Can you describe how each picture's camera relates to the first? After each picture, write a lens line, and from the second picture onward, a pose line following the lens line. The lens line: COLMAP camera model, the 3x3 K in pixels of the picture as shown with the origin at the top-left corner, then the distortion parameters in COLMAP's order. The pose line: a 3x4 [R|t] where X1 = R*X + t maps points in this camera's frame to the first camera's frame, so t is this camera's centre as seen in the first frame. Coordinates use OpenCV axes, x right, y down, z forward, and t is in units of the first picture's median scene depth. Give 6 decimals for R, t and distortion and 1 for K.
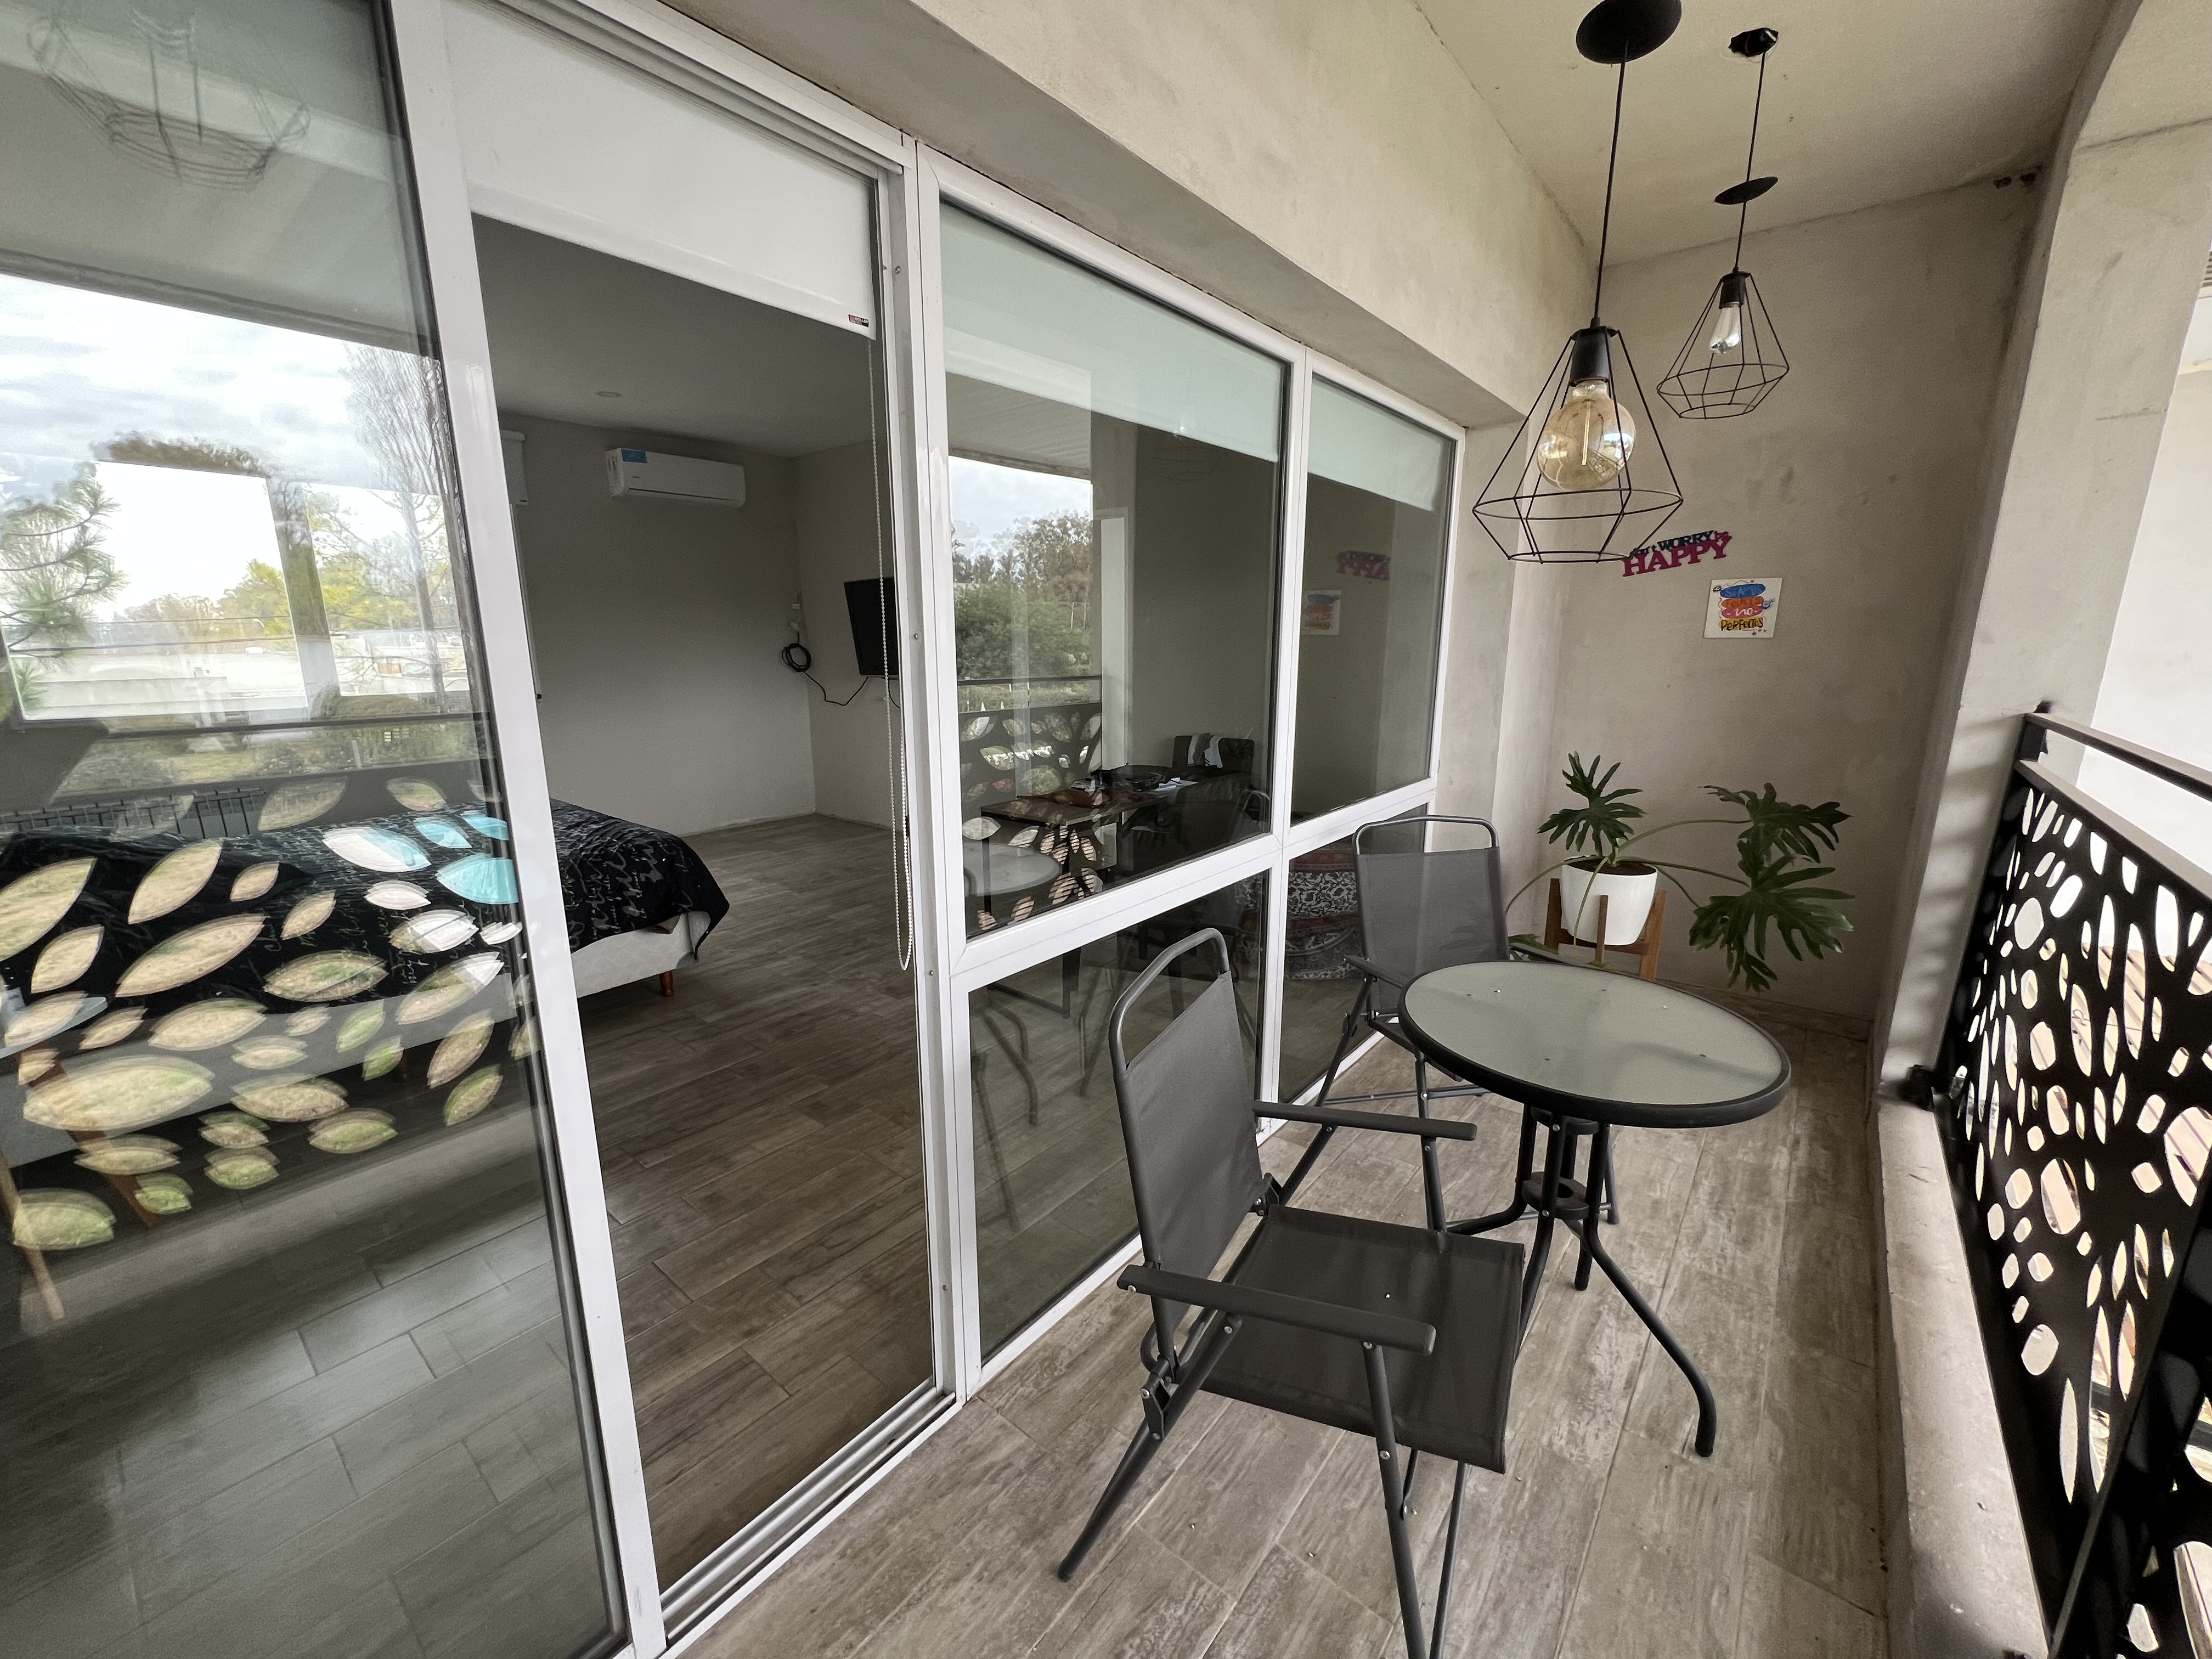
lens RADIAL K [[886.8, 0, 1105.0], [0, 886.8, 828.8], [0, 0, 1]] dist [-0.001603, 0.000194]
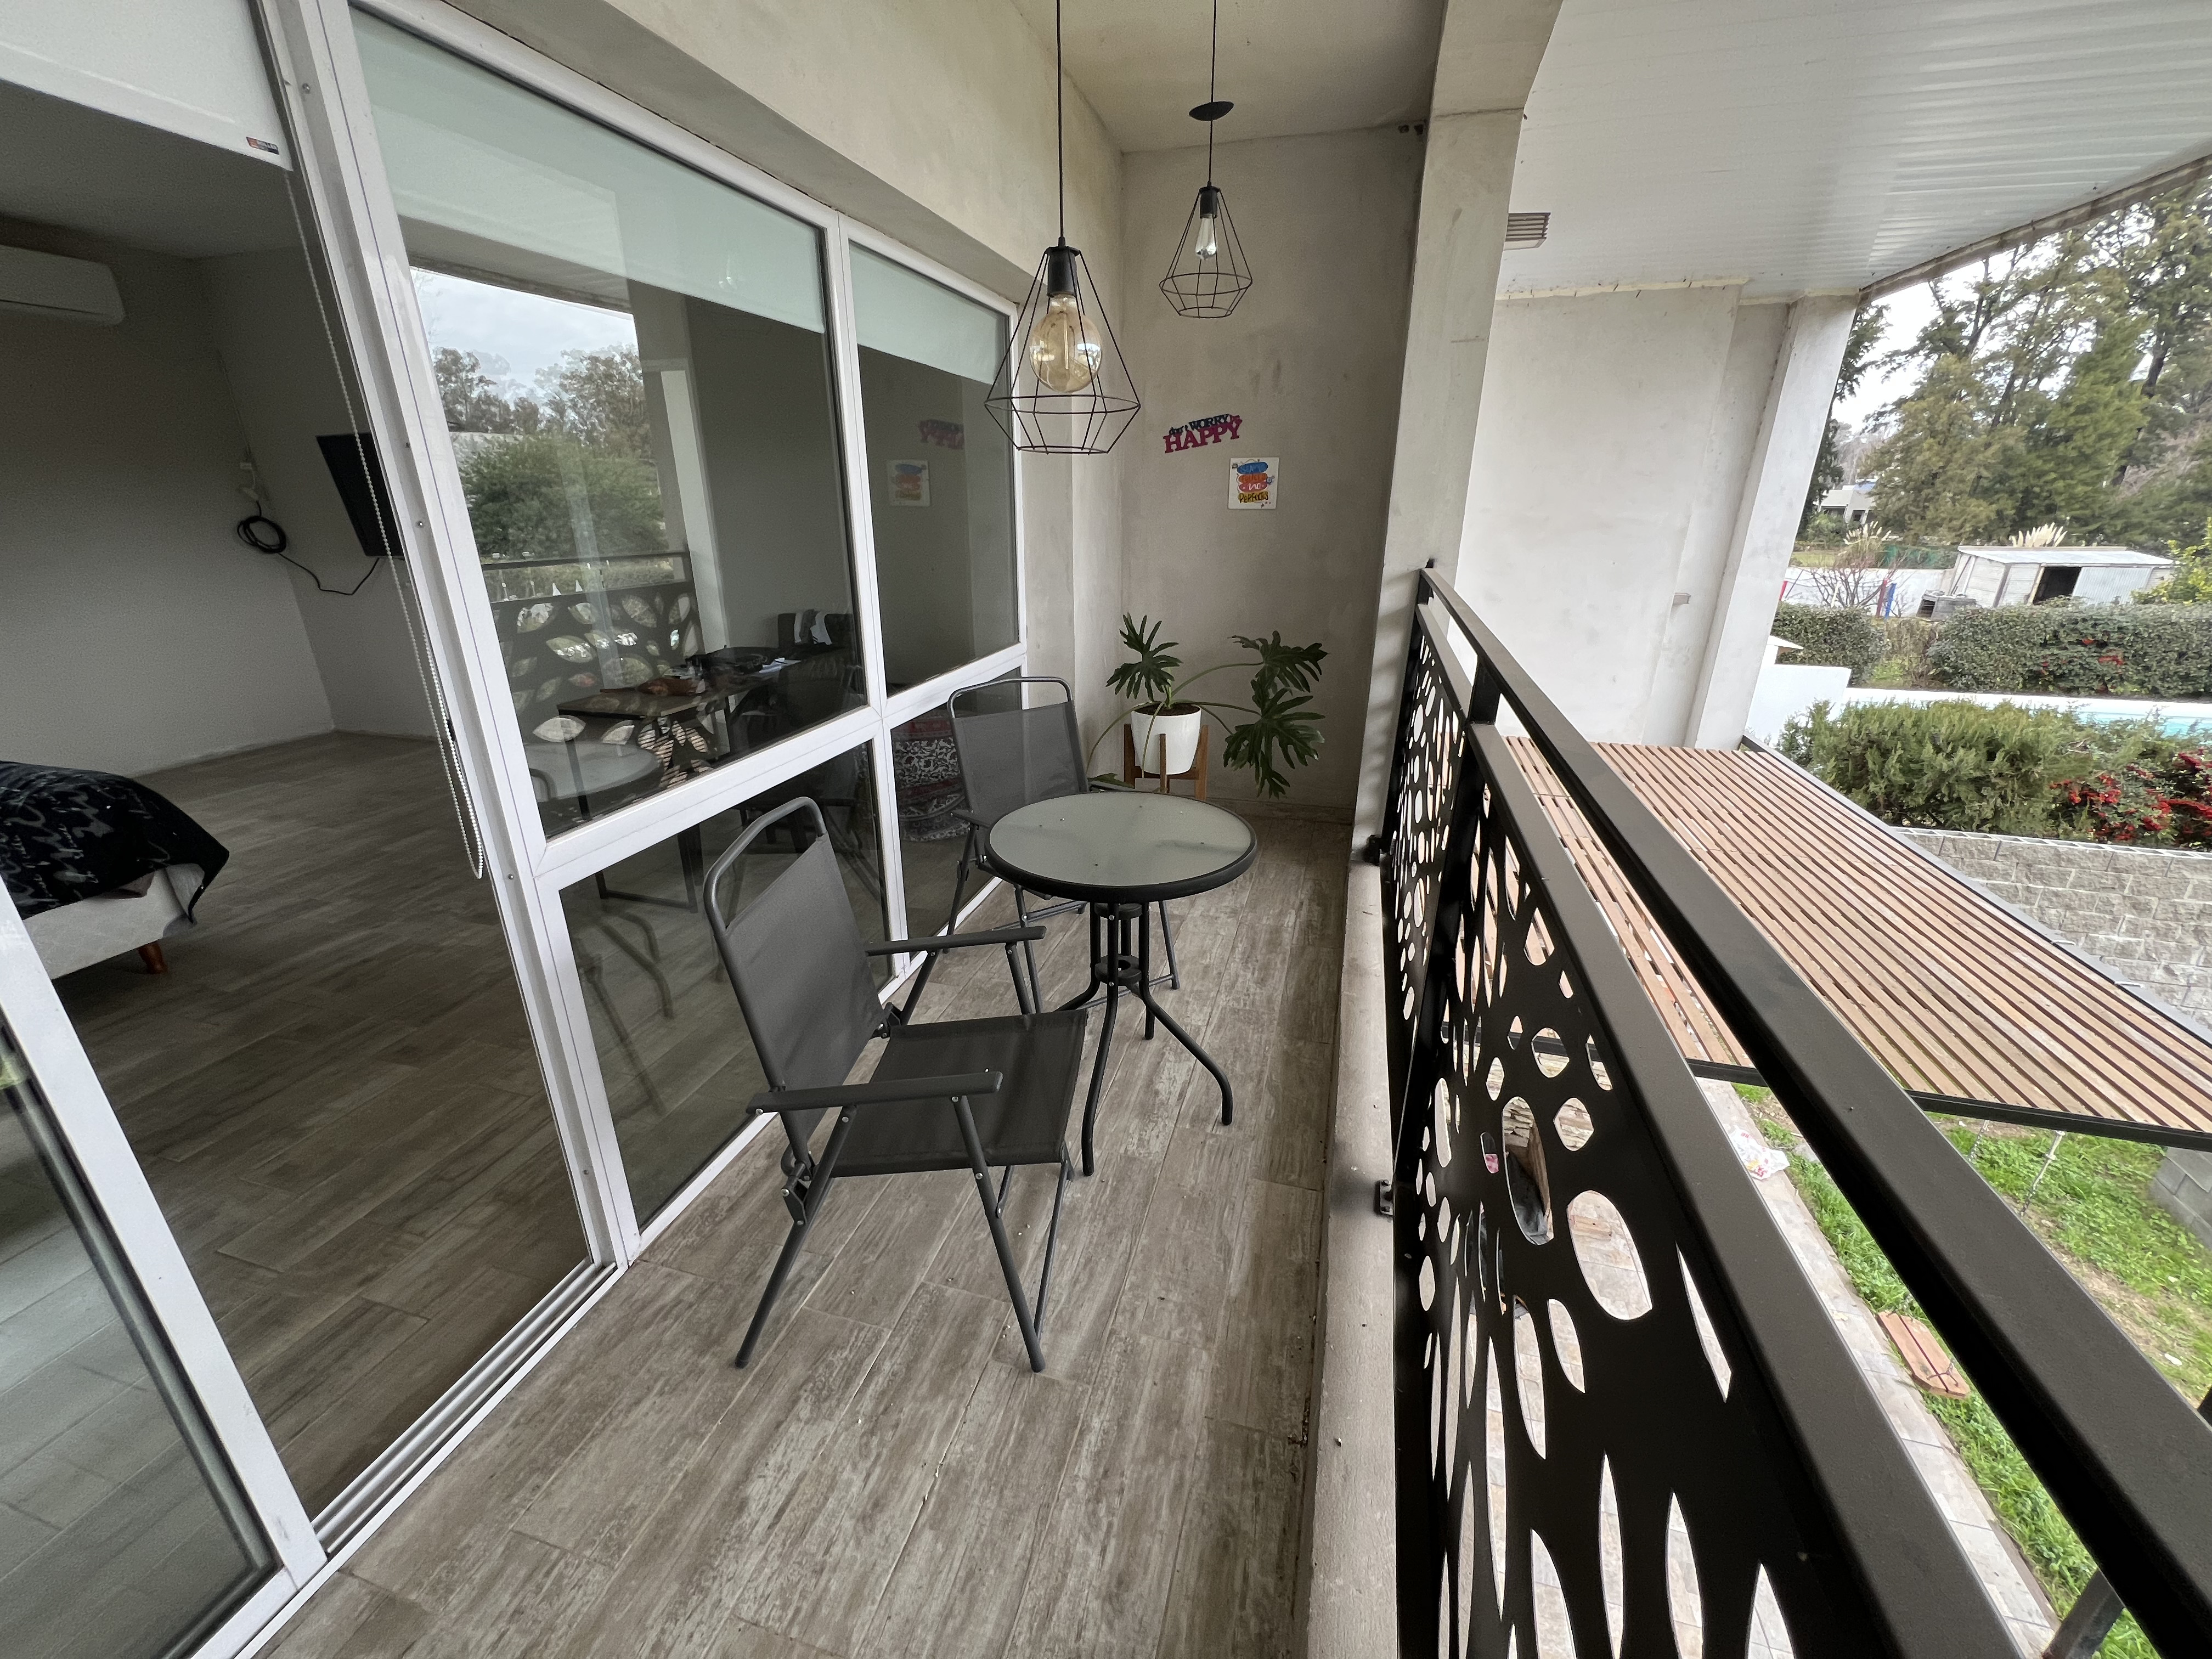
lens RADIAL K [[882.7, 0, 1102.8], [0, 882.7, 827.9], [0, 0, 1]] dist [-0.001587, 0.000343]
pose [[0.918735, -0.138222, 0.369892, 0.032869], [0.084479, 0.983848, 0.157818, 0.005795], [-0.385731, -0.113745, 0.915573, -0.089059]]
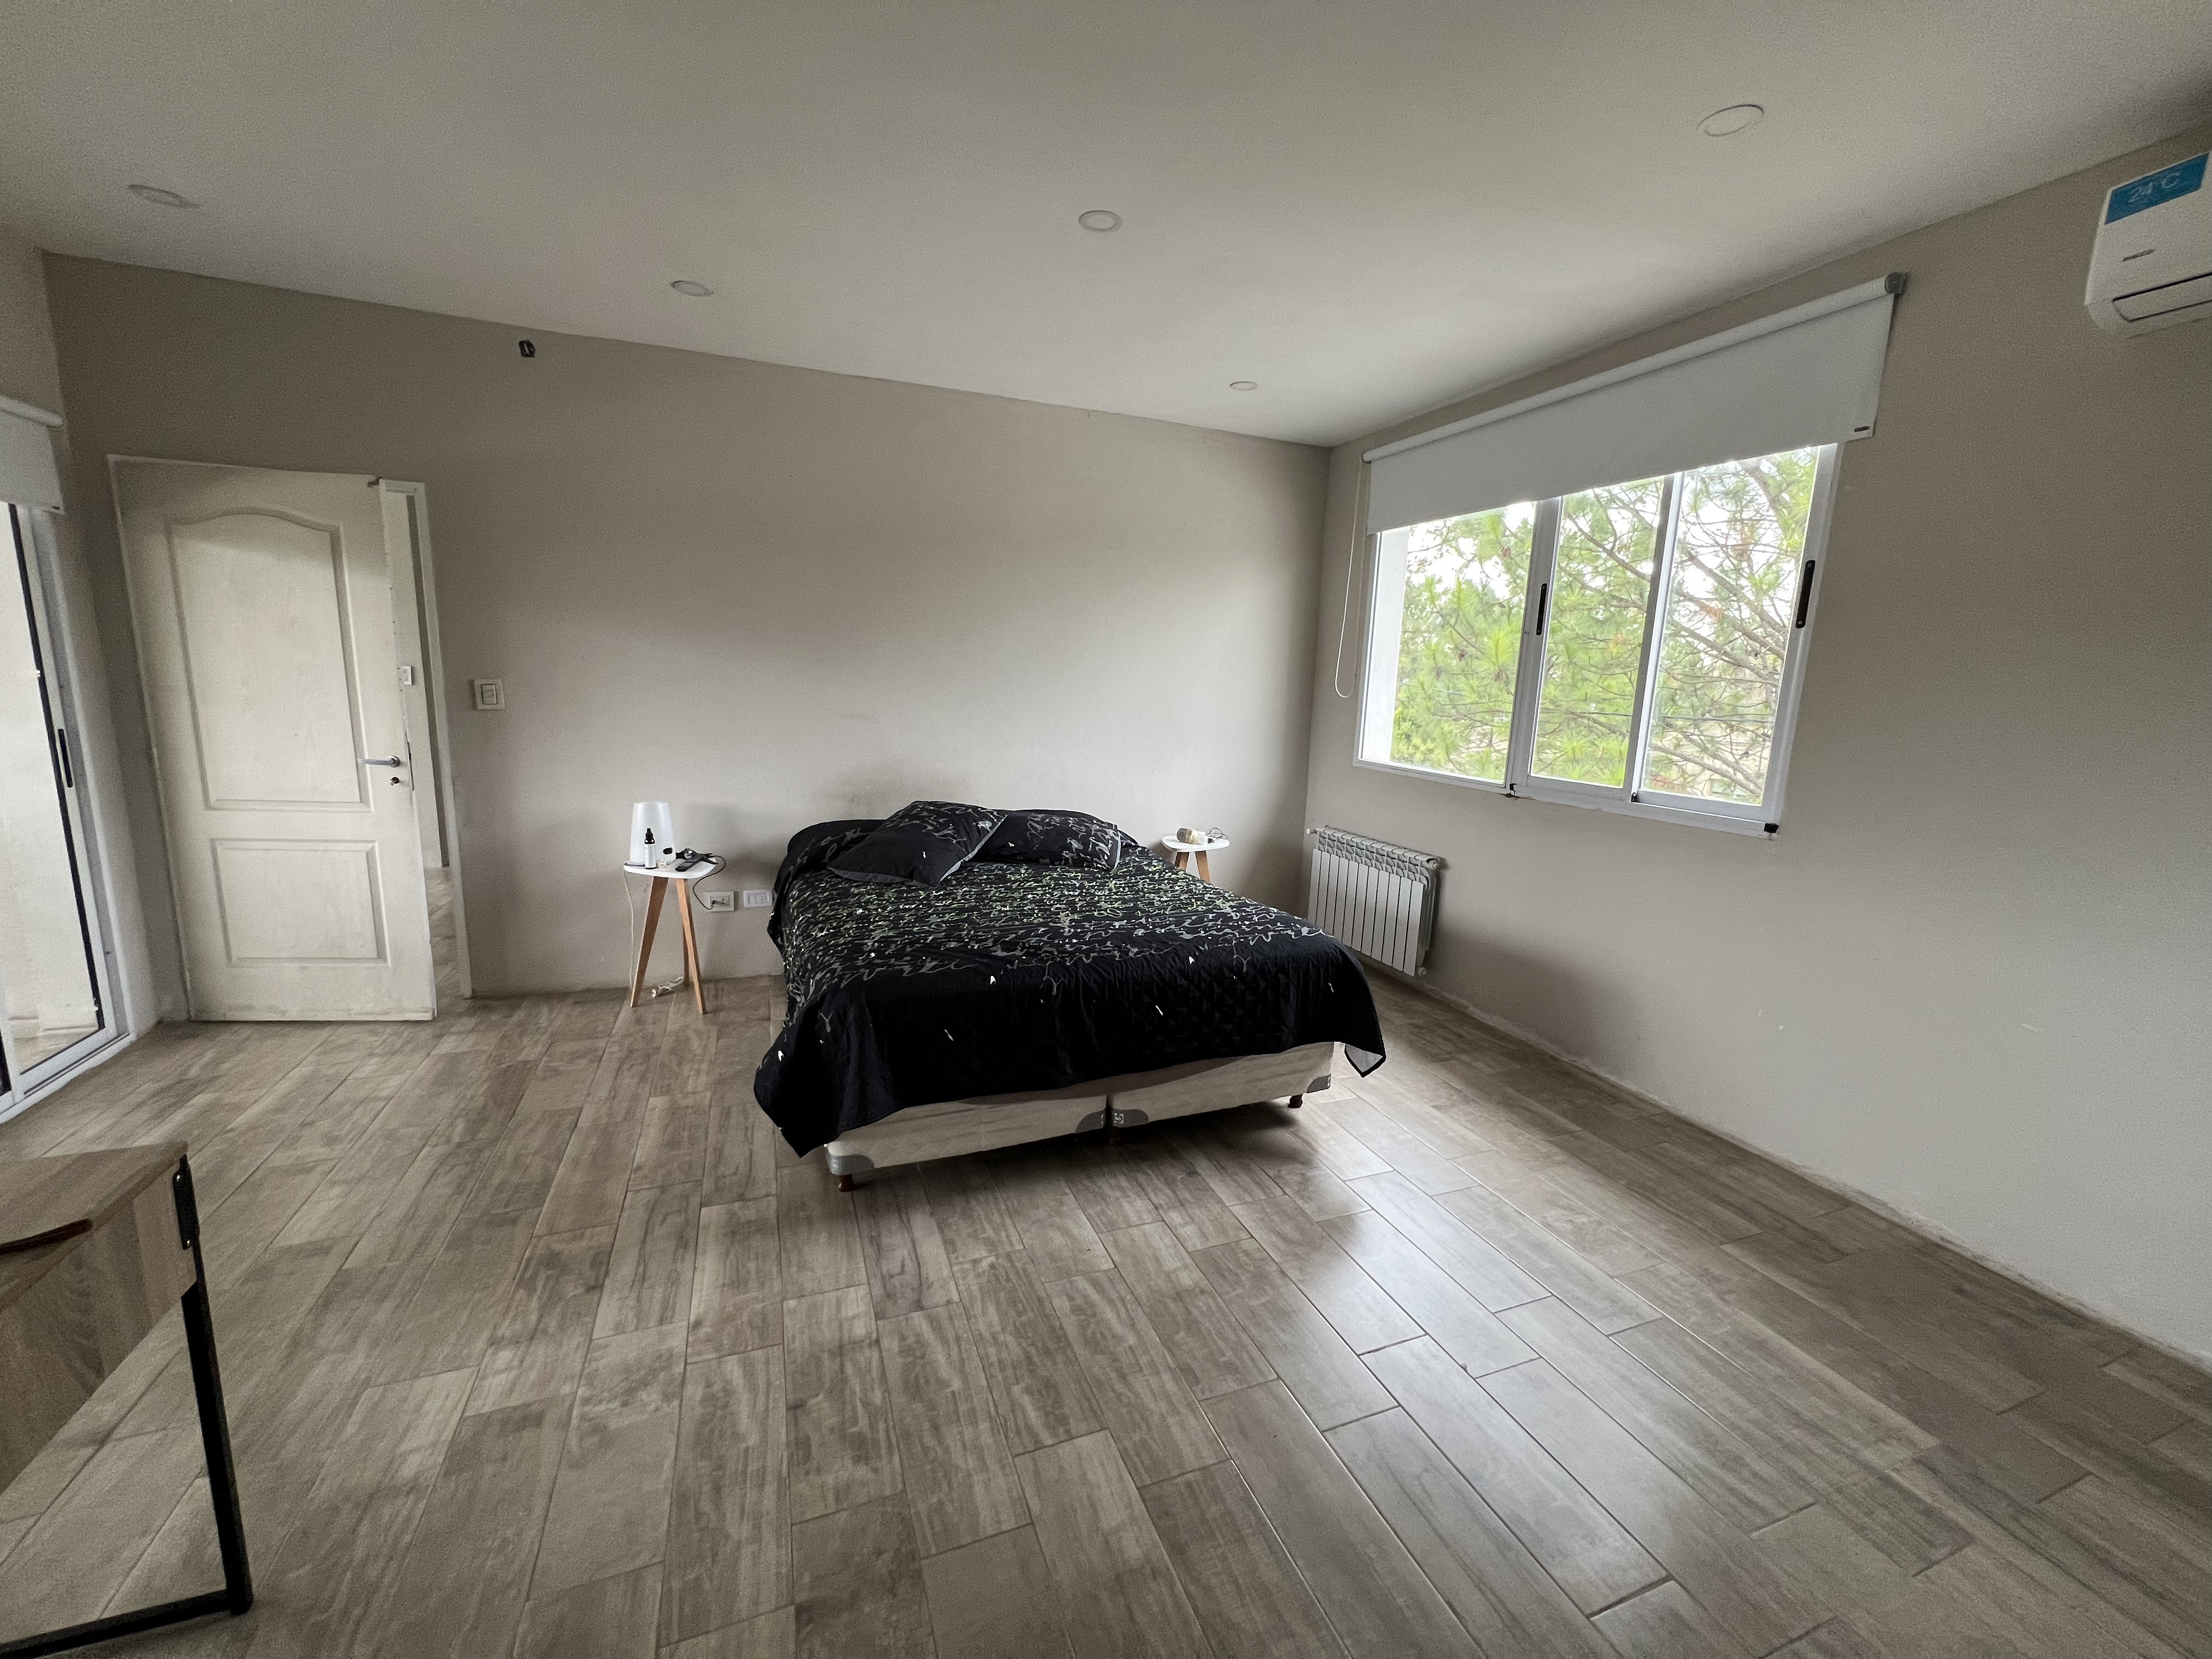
lens RADIAL K [[882.7, 0, 1106.5], [0, 882.7, 826.7], [0, 0, 1]] dist [-0.001587, 0.000343]
pose [[-0.492923, 0.131057, -0.860146, -0.051012], [-0.219750, 0.937788, 0.268819, -0.459435], [0.841865, 0.321524, -0.433458, 2.047346]]
